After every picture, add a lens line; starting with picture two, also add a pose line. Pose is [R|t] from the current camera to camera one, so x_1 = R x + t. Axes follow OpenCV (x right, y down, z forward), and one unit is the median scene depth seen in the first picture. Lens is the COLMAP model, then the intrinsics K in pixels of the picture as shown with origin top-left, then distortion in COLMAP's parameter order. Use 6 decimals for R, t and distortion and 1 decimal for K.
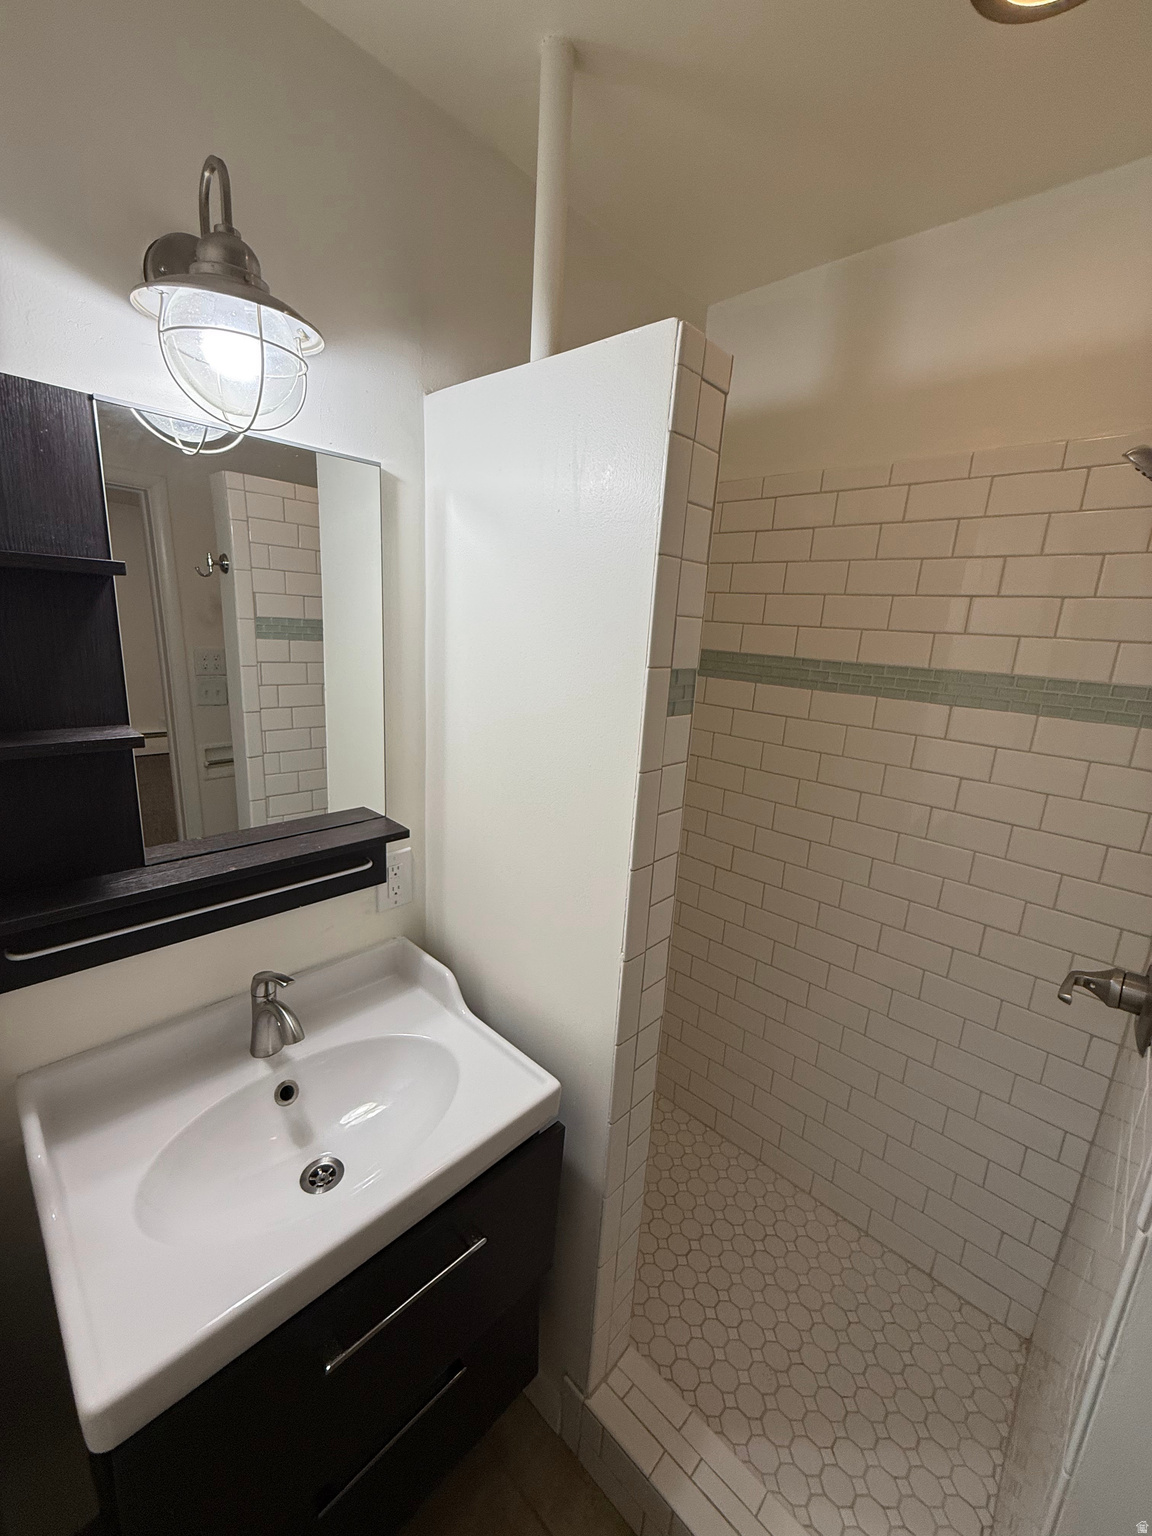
lens RADIAL K [[614.4, 0, 574.8], [0, 614.4, 764.2], [0, 0, 1]] dist [-0.000623, 0.000376]
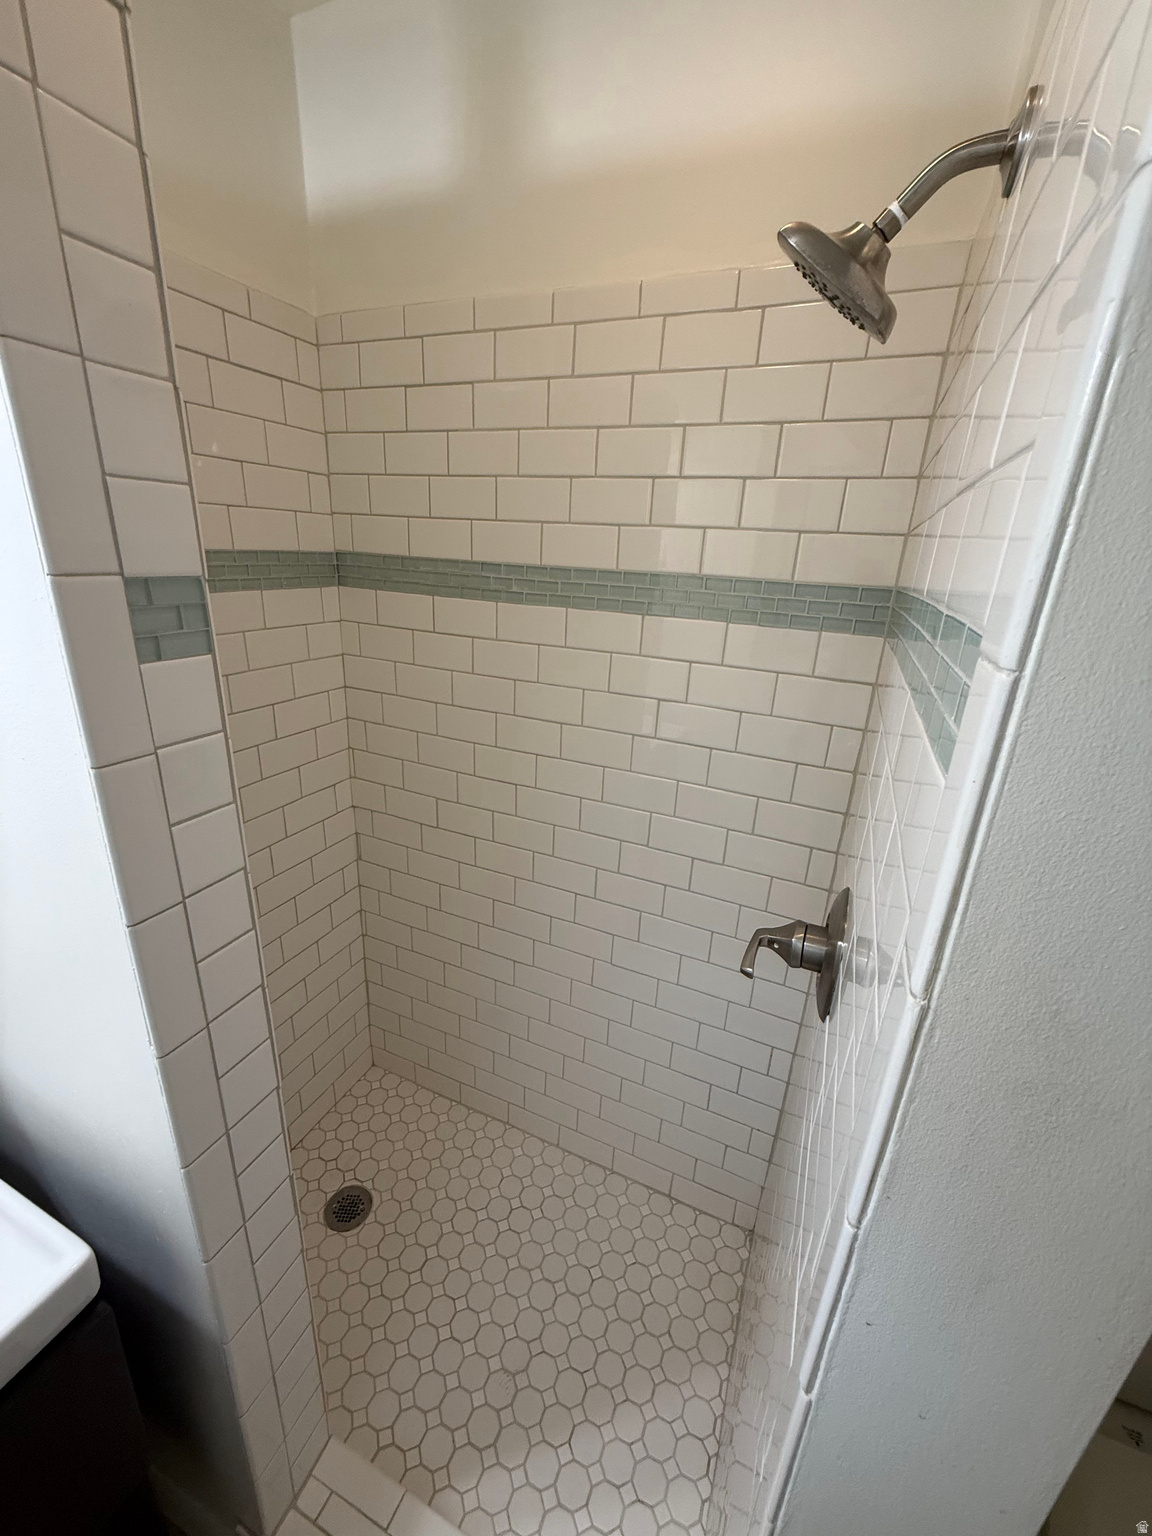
lens RADIAL K [[614.4, 0, 574.8], [0, 614.4, 764.2], [0, 0, 1]] dist [-0.000623, 0.000376]
pose [[0.939783, -0.124347, 0.318348, 0.263014], [0.080779, 0.985889, 0.146624, -0.027891], [-0.332088, -0.112079, 0.936566, 0.248801]]
